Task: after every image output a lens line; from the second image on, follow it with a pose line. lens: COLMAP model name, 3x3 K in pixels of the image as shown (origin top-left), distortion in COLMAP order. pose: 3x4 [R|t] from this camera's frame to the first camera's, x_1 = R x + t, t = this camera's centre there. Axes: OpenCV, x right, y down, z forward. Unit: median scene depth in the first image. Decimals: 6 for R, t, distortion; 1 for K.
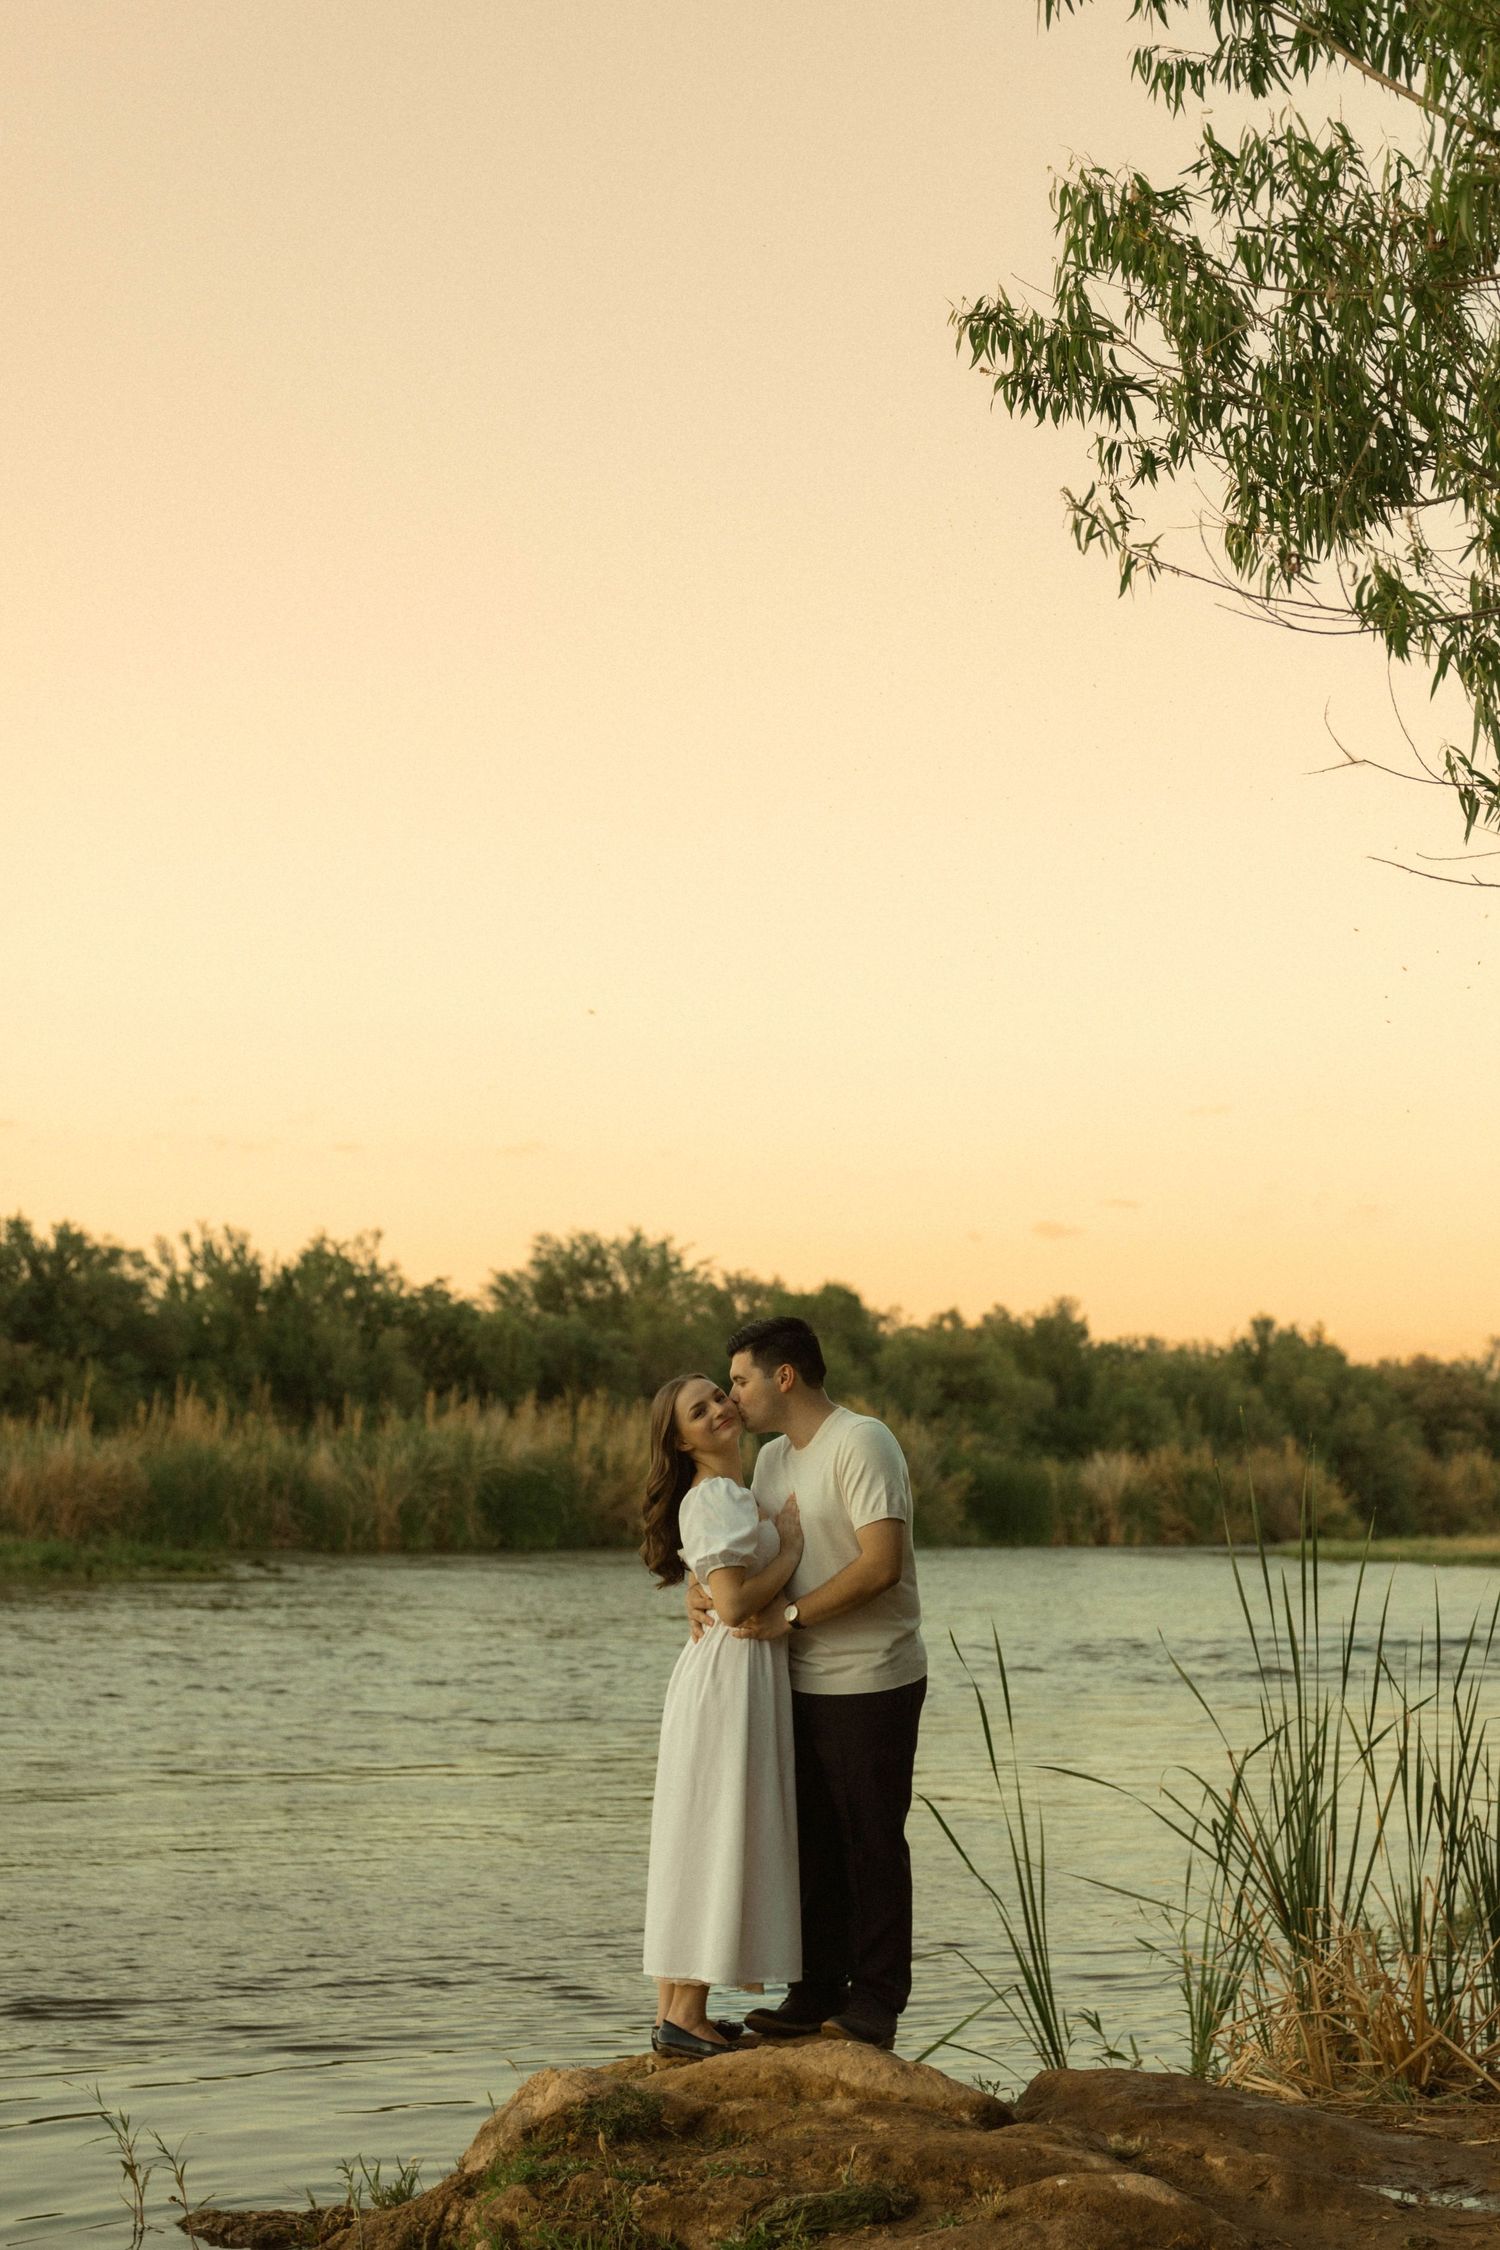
lens RADIAL K [[3376.4, 0, 737.3], [0, 3376.4, 1109.7], [0, 0, 1]] dist [-0.188832, 1.289502]
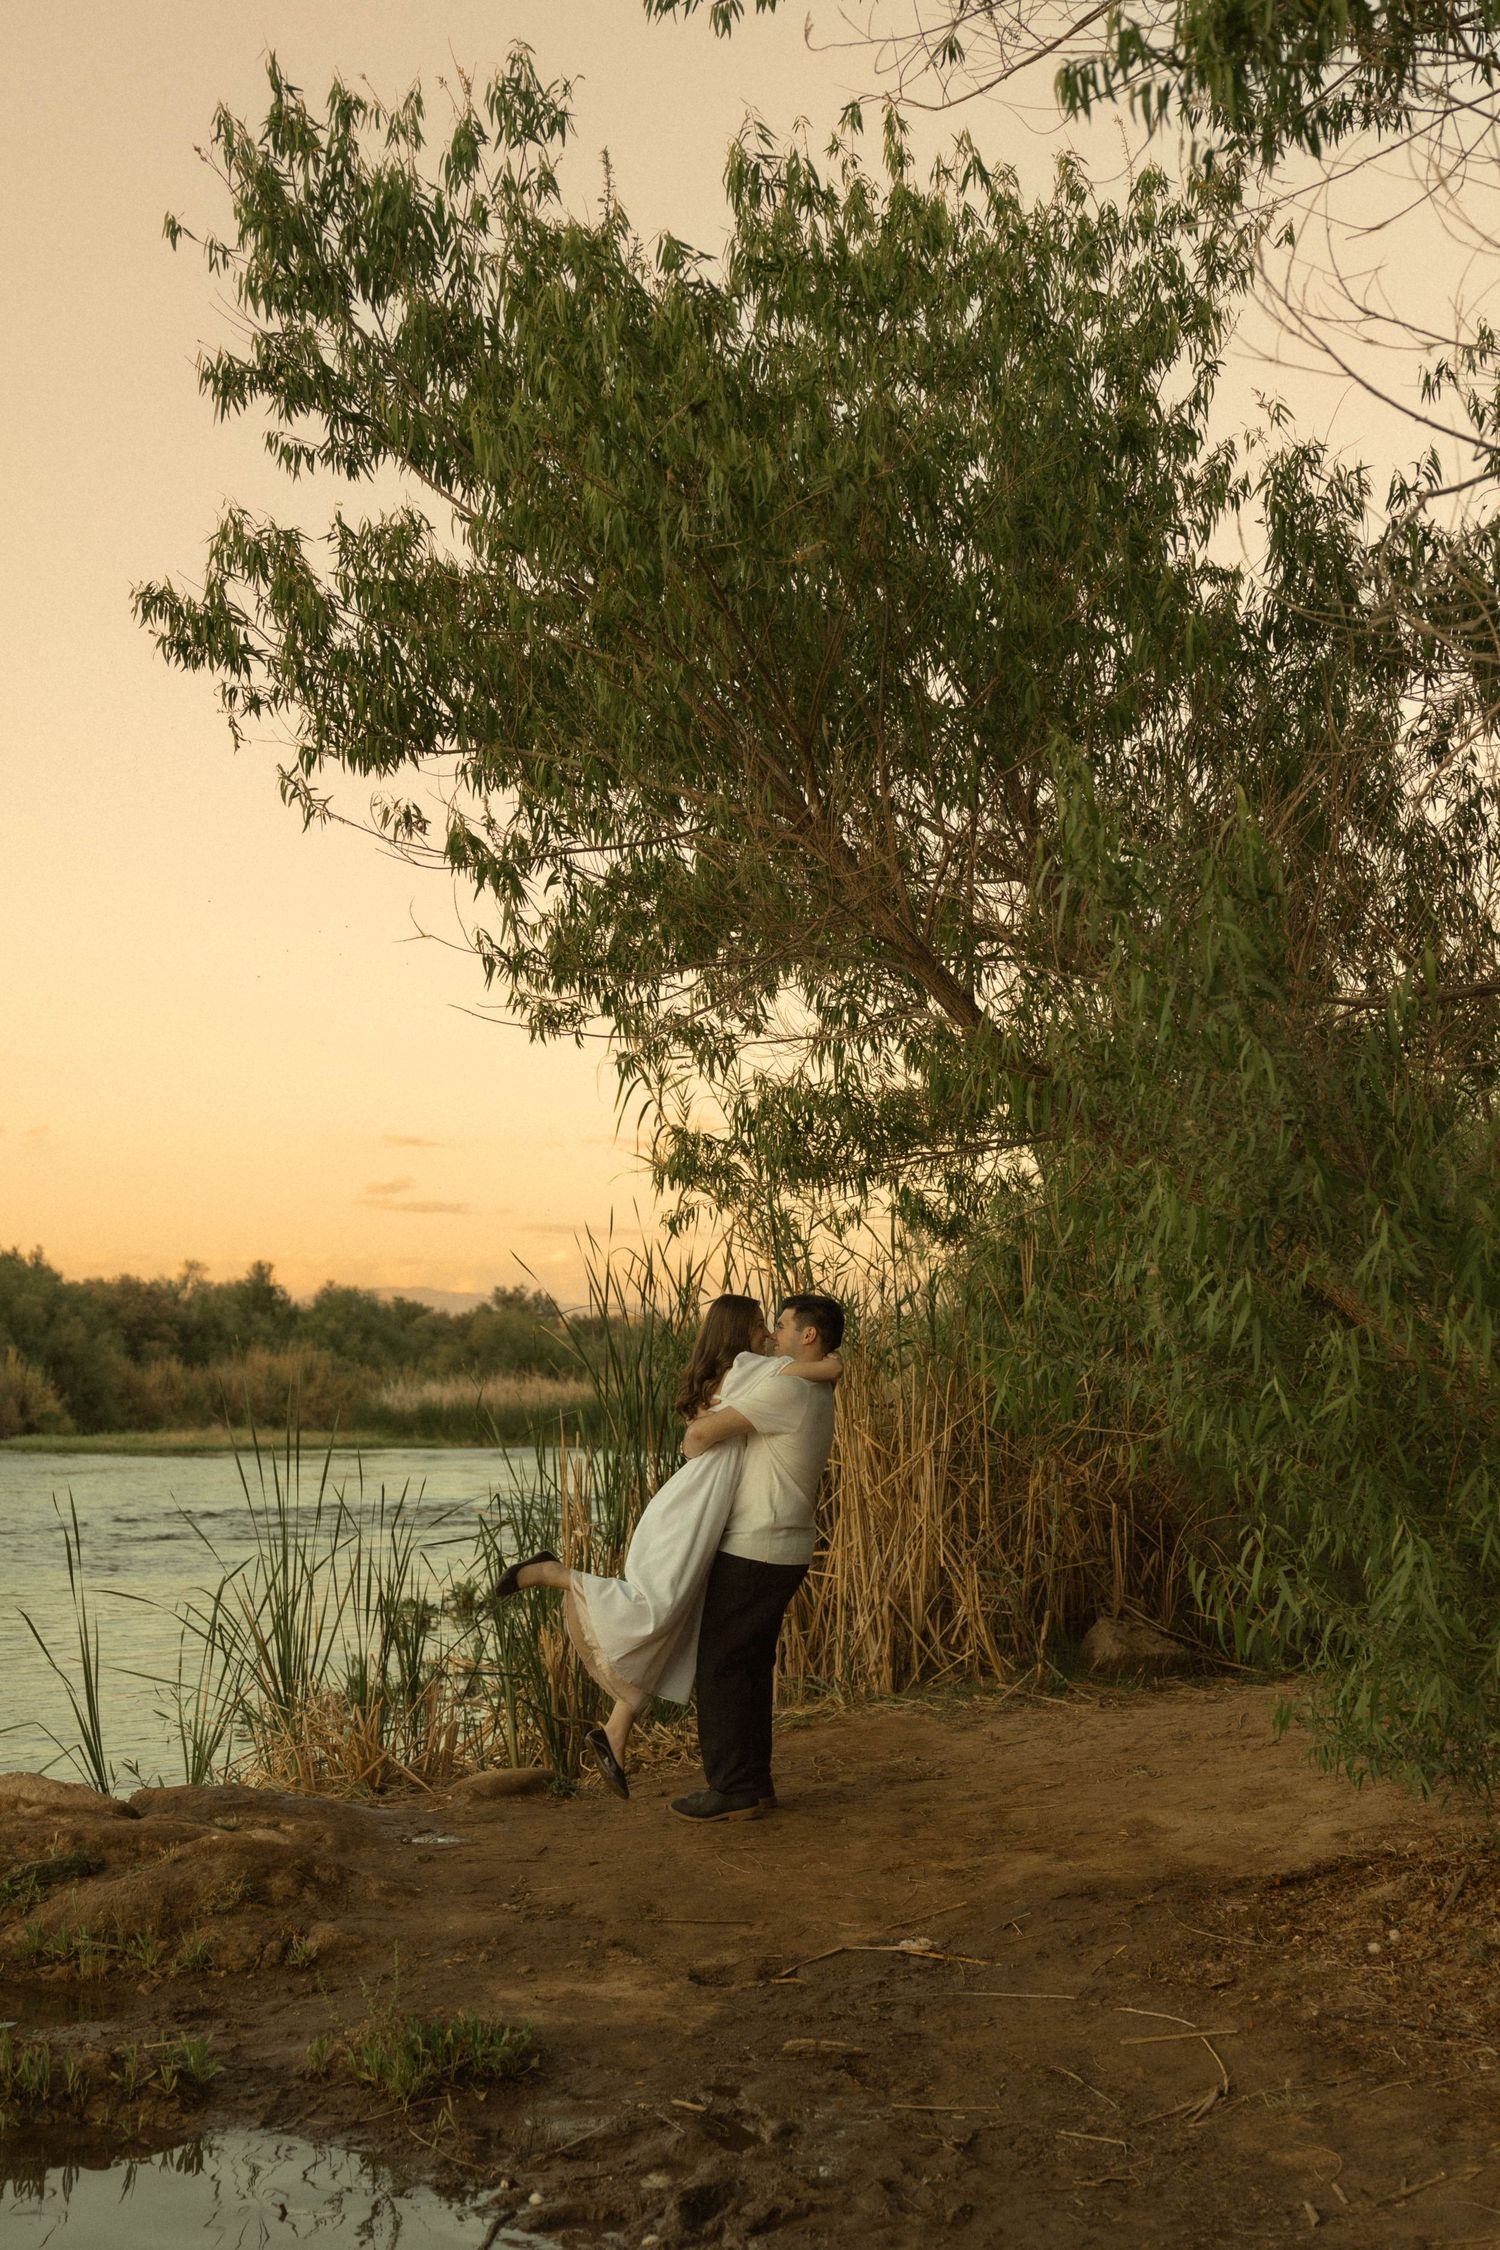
lens RADIAL K [[2934.1, 0, 750.0], [0, 2934.1, 1125.0], [0, 0, 1]] dist [0.094145, -0.567988]
pose [[0.913969, 0.033220, 0.404422, -0.173872], [-0.042397, 0.999006, 0.013756, -0.029897], [-0.403563, -0.029719, 0.914469, -0.248098]]
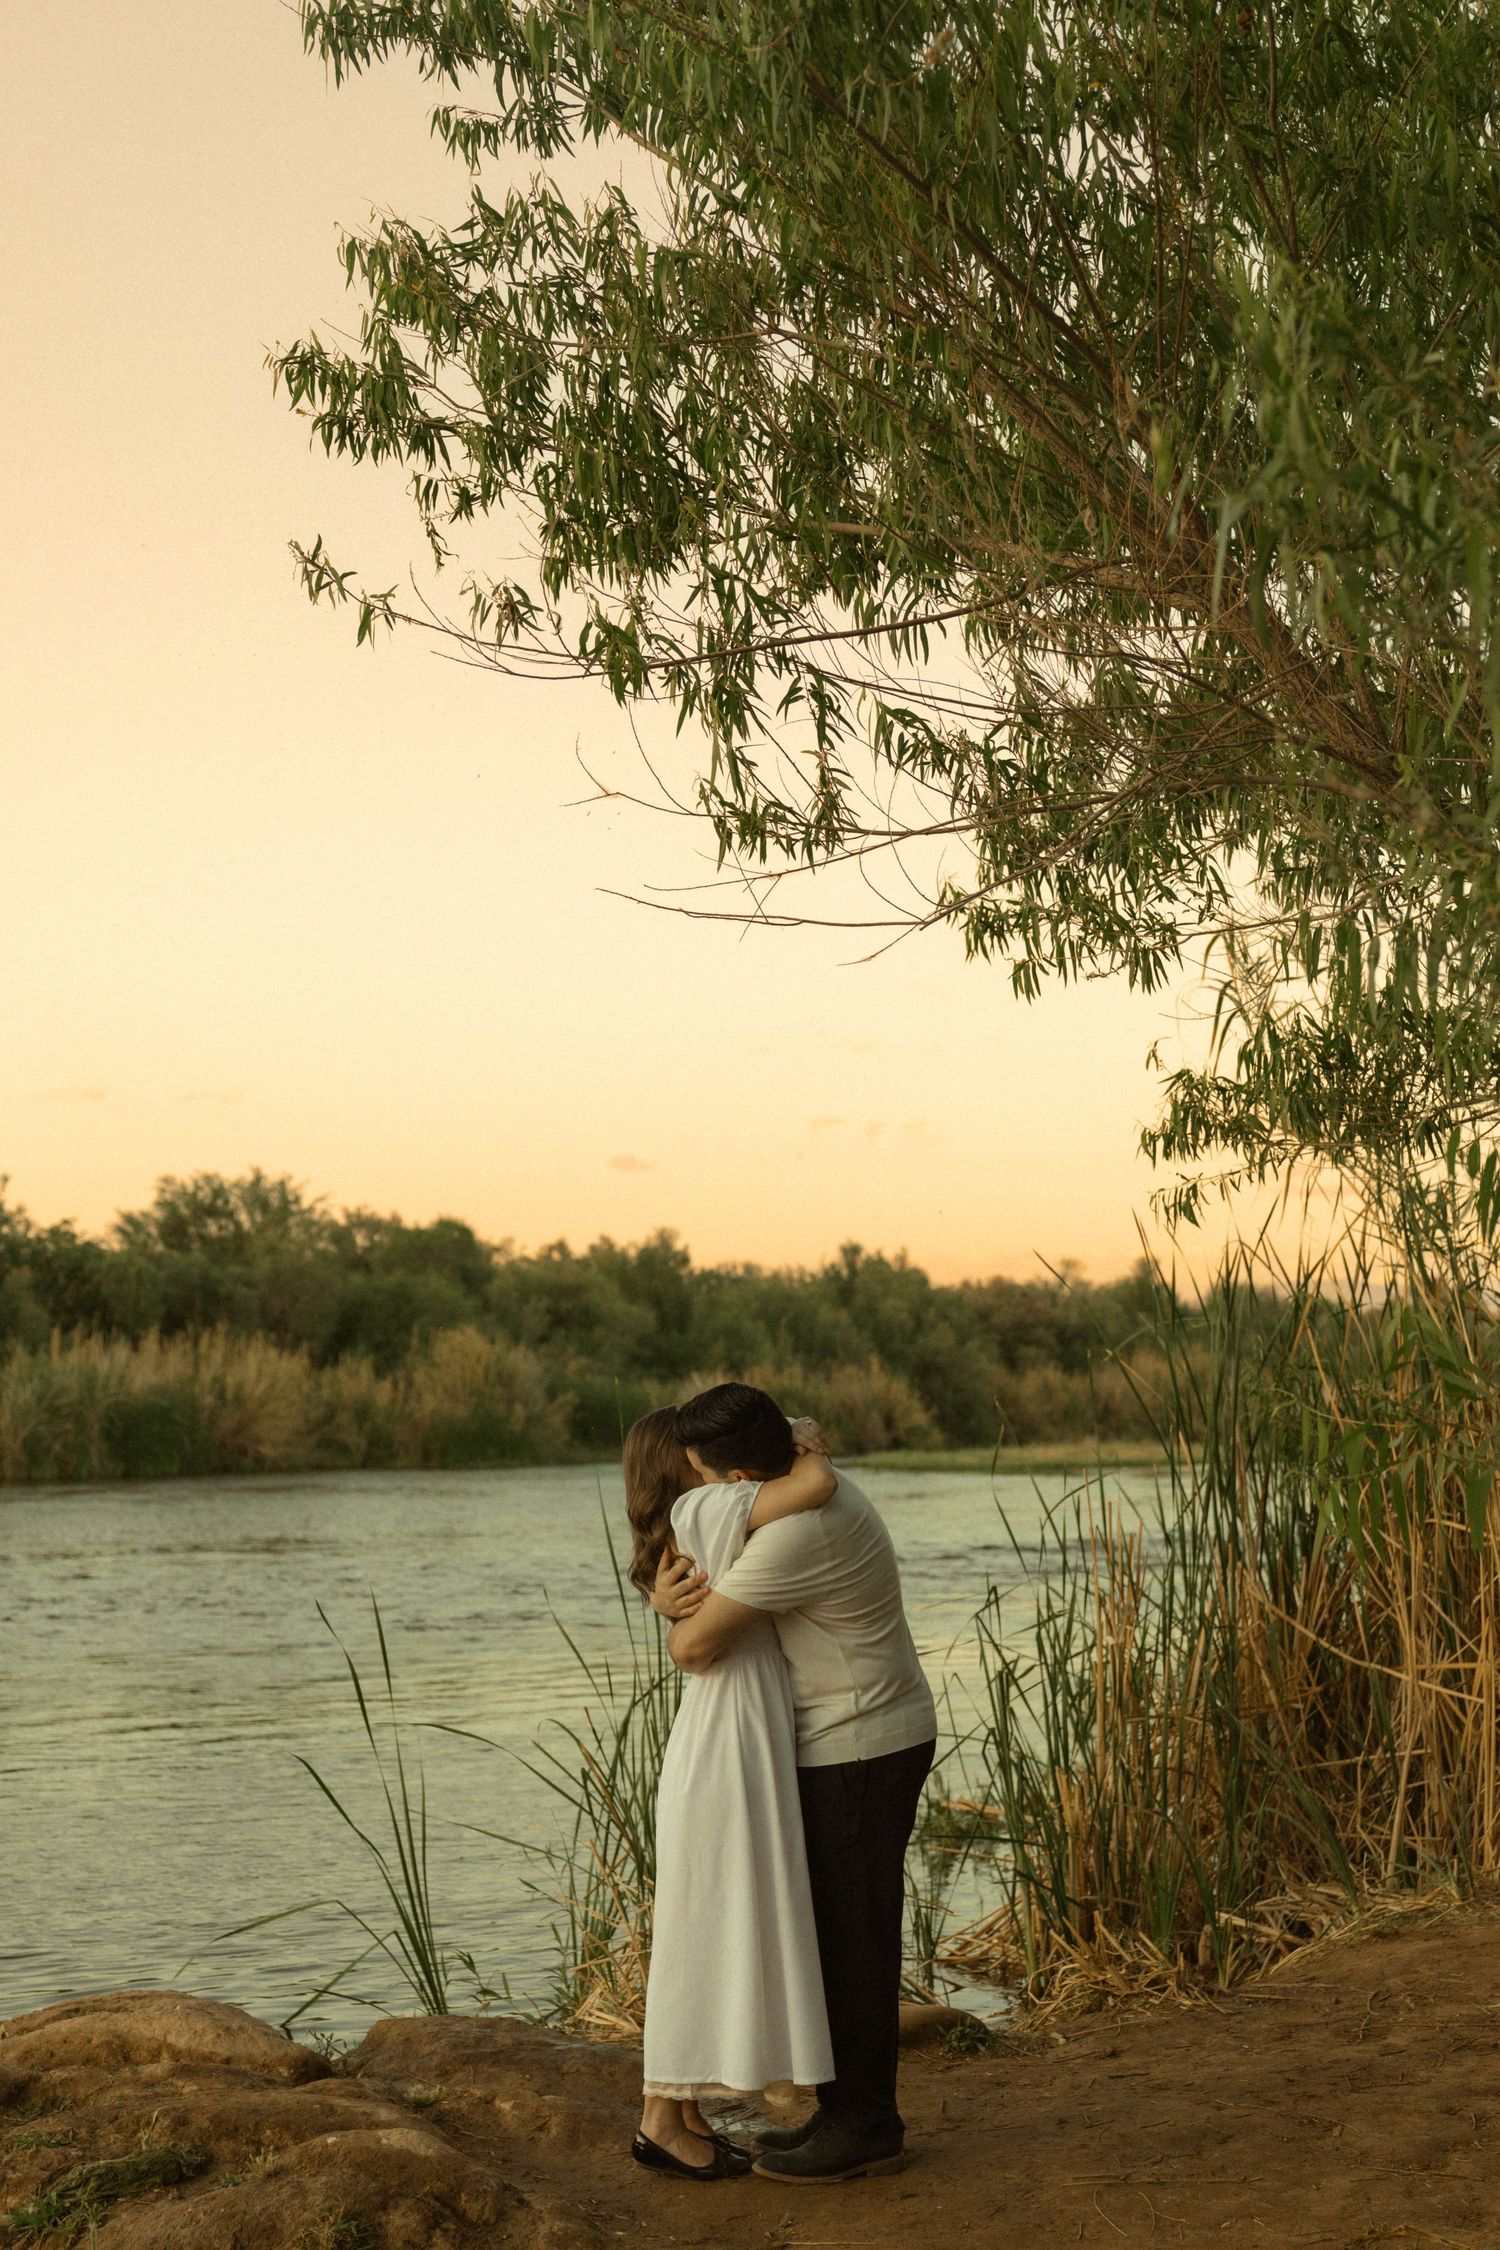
lens RADIAL K [[3165.3, 0, 740.6], [0, 3165.3, 1098.6], [0, 0, 1]] dist [0.003308, 0.148875]
pose [[0.993413, -0.010344, 0.114119, 0.082140], [0.008555, 0.999833, 0.016154, -0.017272], [-0.114267, -0.015071, 0.993336, -0.002419]]
